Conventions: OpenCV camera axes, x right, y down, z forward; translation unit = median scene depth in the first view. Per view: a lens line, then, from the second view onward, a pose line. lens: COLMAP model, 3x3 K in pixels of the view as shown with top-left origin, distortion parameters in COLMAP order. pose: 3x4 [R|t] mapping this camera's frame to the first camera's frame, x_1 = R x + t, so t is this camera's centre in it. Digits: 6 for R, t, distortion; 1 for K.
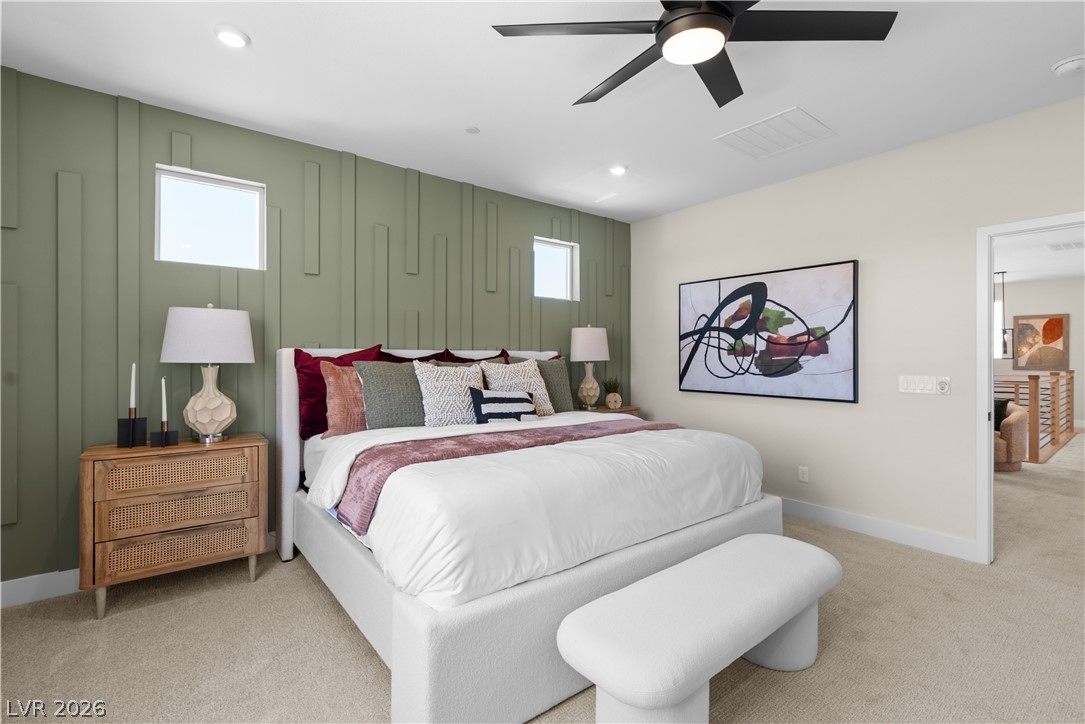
lens RADIAL K [[489.6, 0, 539.4], [0, 489.6, 356.0], [0, 0, 1]] dist [-0.002219, -0.000131]
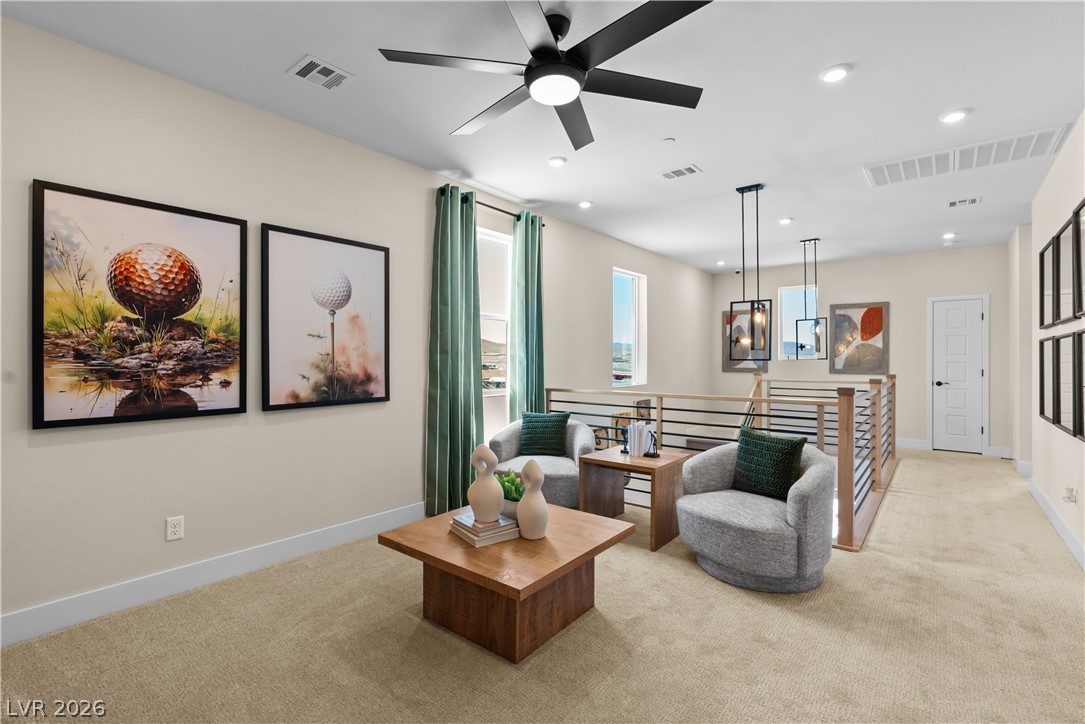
lens RADIAL K [[489.6, 0, 548.3], [0, 489.6, 359.9], [0, 0, 1]] dist [-0.002219, -0.000131]
pose [[0.973284, 0.000015, 0.229603, 0.378161], [-0.000928, 0.999992, 0.003870, 0.004109], [-0.229601, -0.003980, 0.973277, 0.366465]]
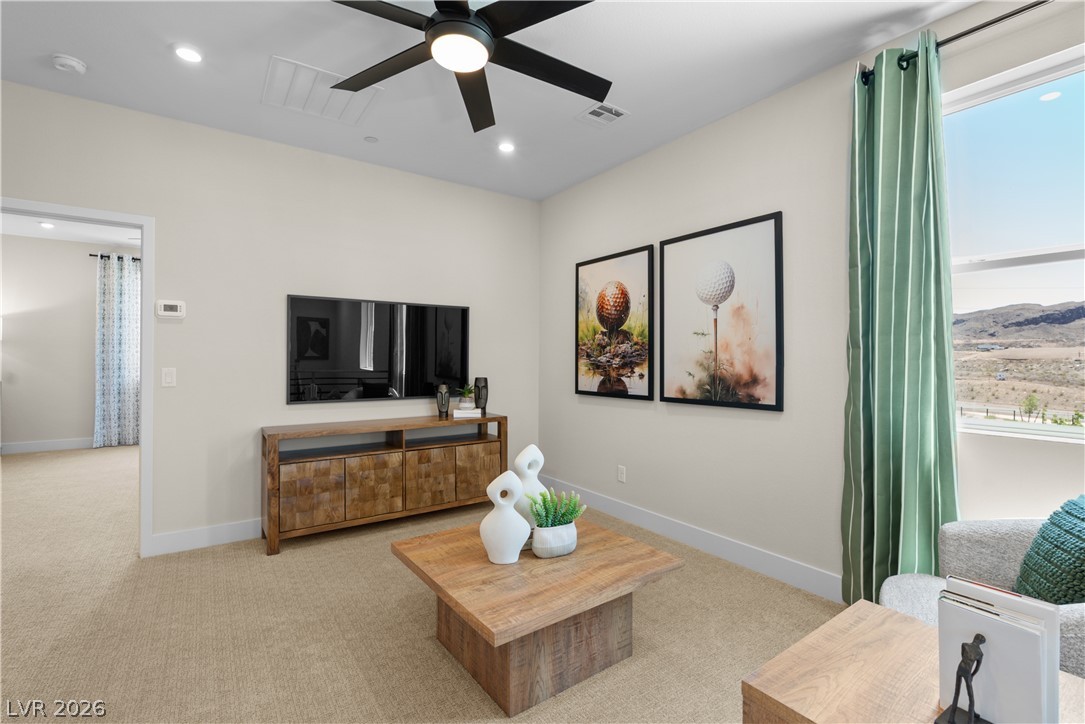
lens RADIAL K [[489.6, 0, 544.9], [0, 489.6, 360.0], [0, 0, 1]] dist [-0.002219, -0.000131]
pose [[-0.037386, -0.001002, -0.999300, 0.726015], [-0.003460, 0.999994, -0.000874, 0.008981], [0.999295, 0.003425, -0.037389, 0.724512]]
